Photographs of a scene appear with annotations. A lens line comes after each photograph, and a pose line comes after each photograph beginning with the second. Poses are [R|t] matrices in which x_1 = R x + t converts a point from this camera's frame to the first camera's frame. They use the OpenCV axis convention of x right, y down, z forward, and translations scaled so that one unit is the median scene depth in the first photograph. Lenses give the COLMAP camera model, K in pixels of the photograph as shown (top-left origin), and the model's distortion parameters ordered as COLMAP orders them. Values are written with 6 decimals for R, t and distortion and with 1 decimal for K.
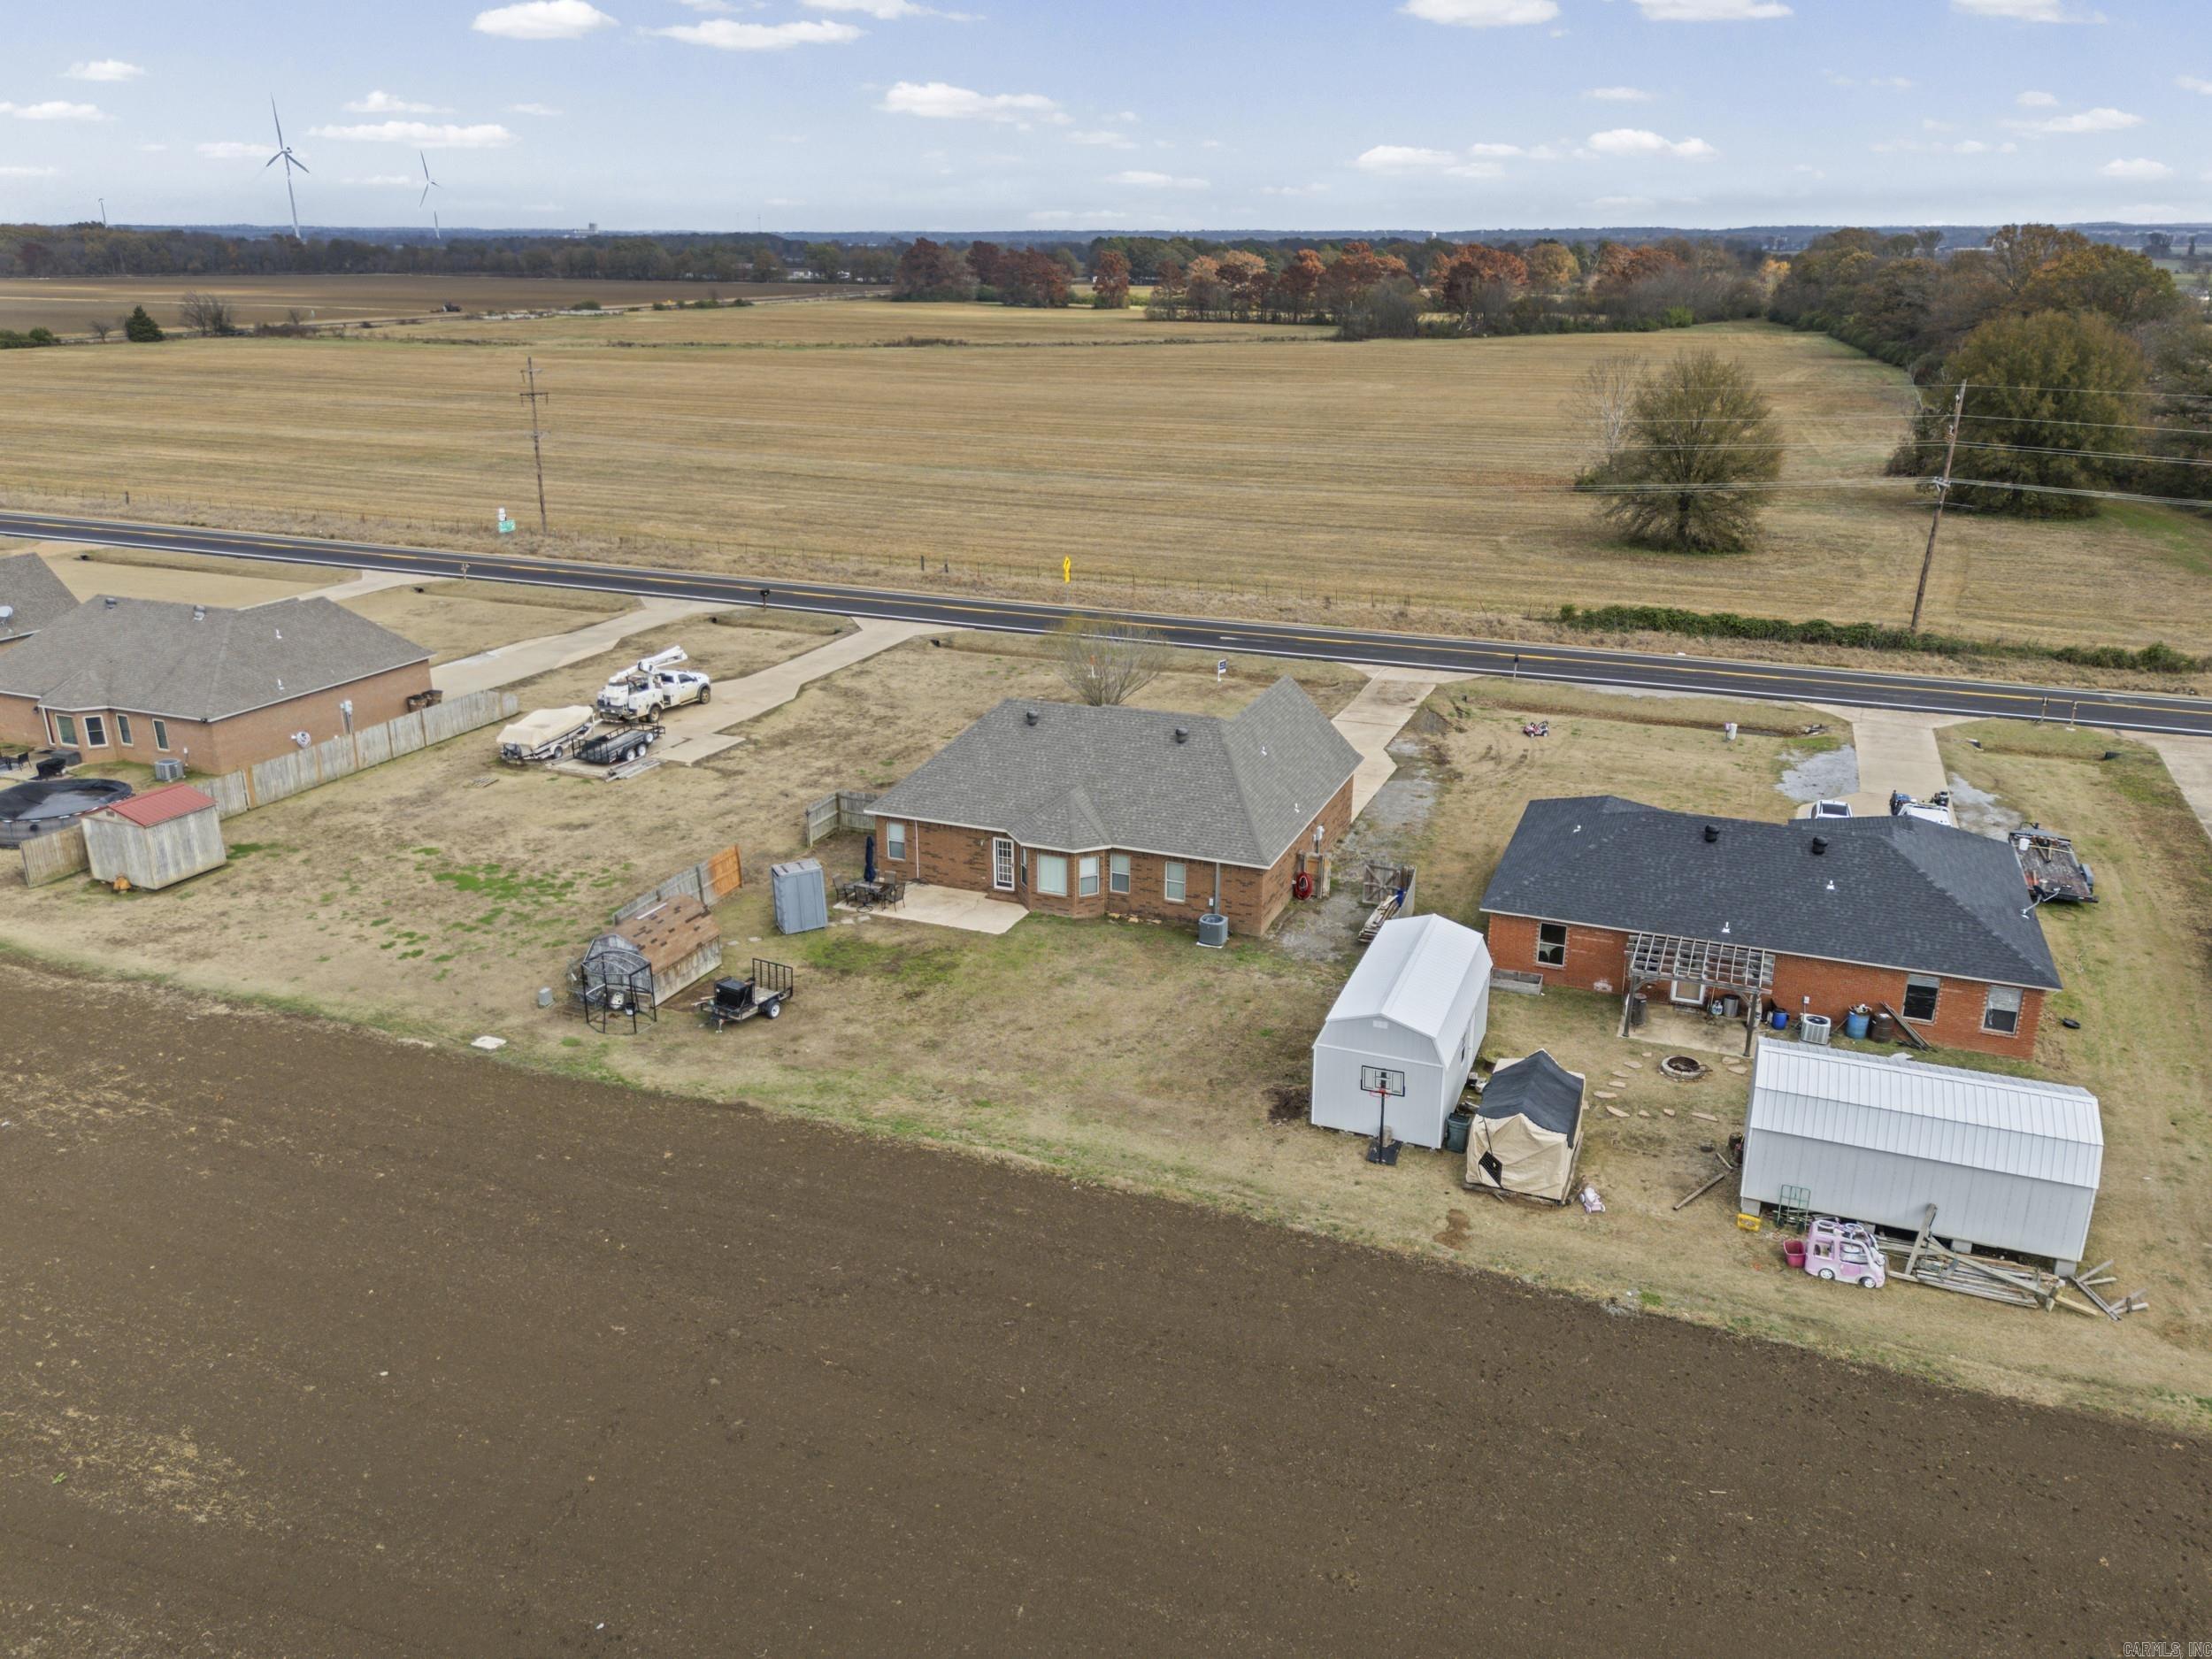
lens RADIAL K [[1618.3, 0, 1104.5], [0, 1618.3, 886.3], [0, 0, 1]] dist [0.076725, -0.080320]
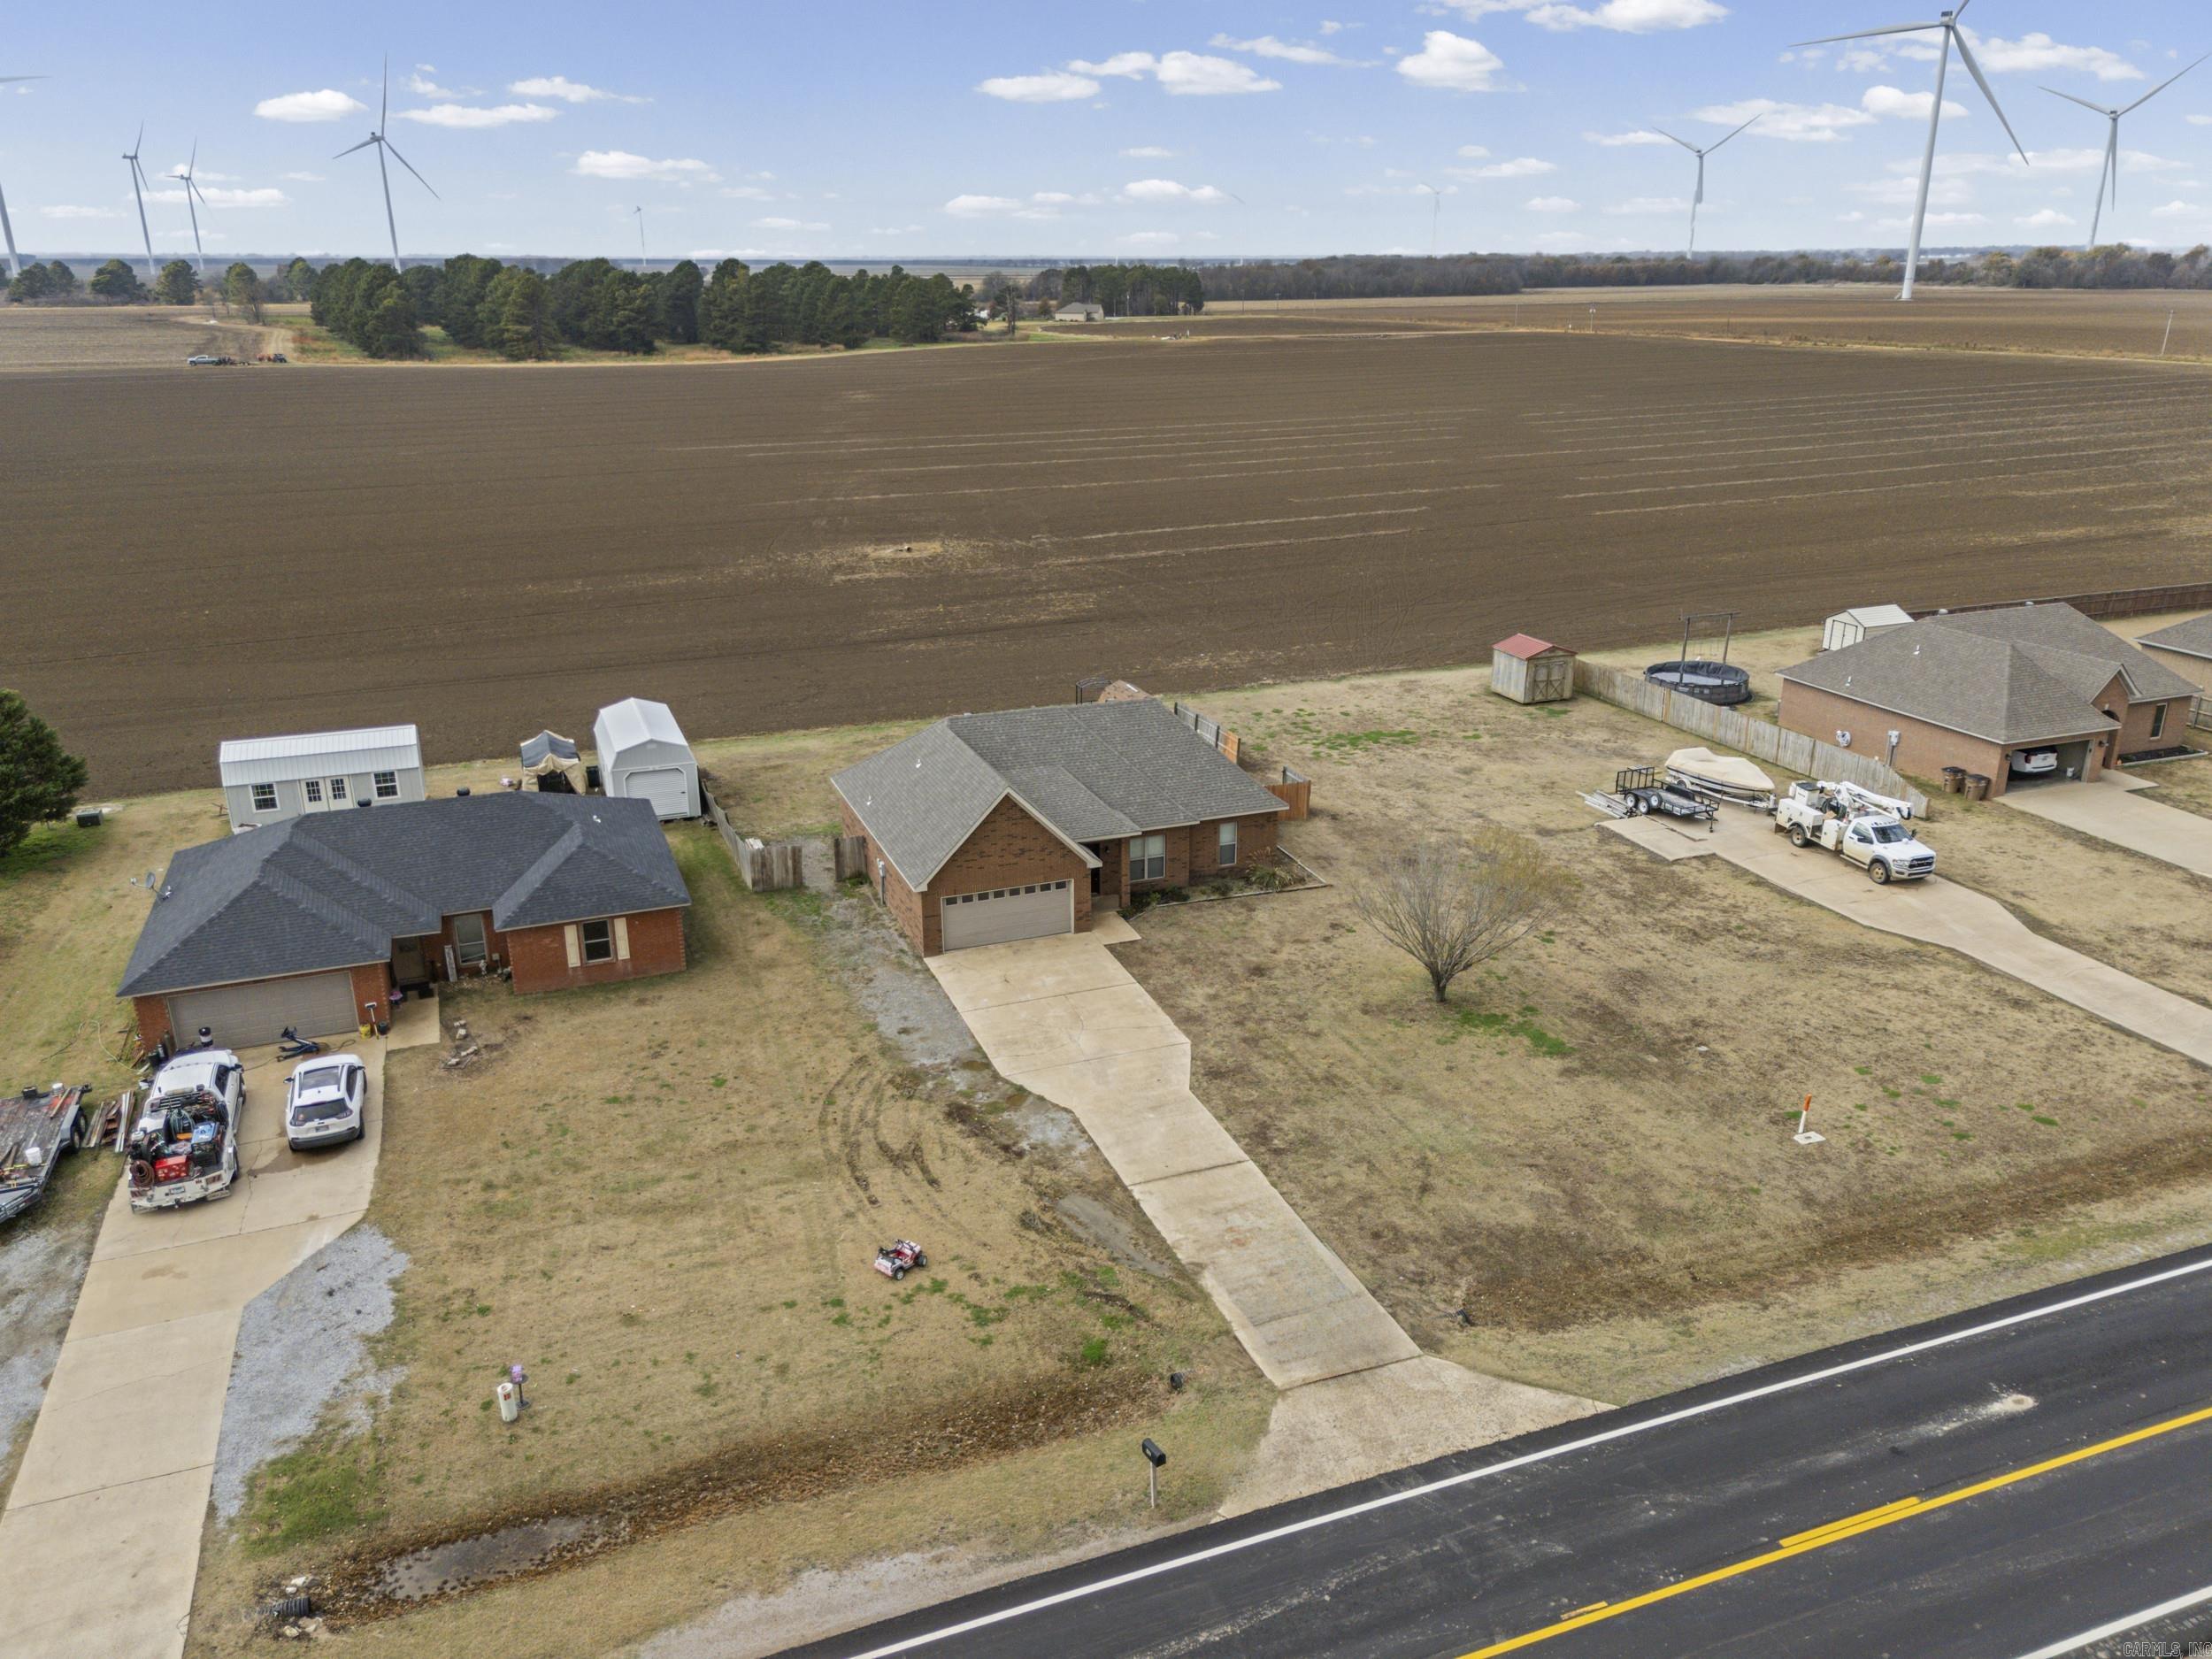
lens RADIAL K [[1627.7, 0, 1109.4], [0, 1627.7, 817.7], [0, 0, 1]] dist [0.065756, -0.055304]
pose [[-0.731235, 0.221561, -0.645141, 0.655116], [-0.248154, 0.794569, 0.554148, -0.630685], [0.635386, 0.565307, -0.526035, 1.583716]]
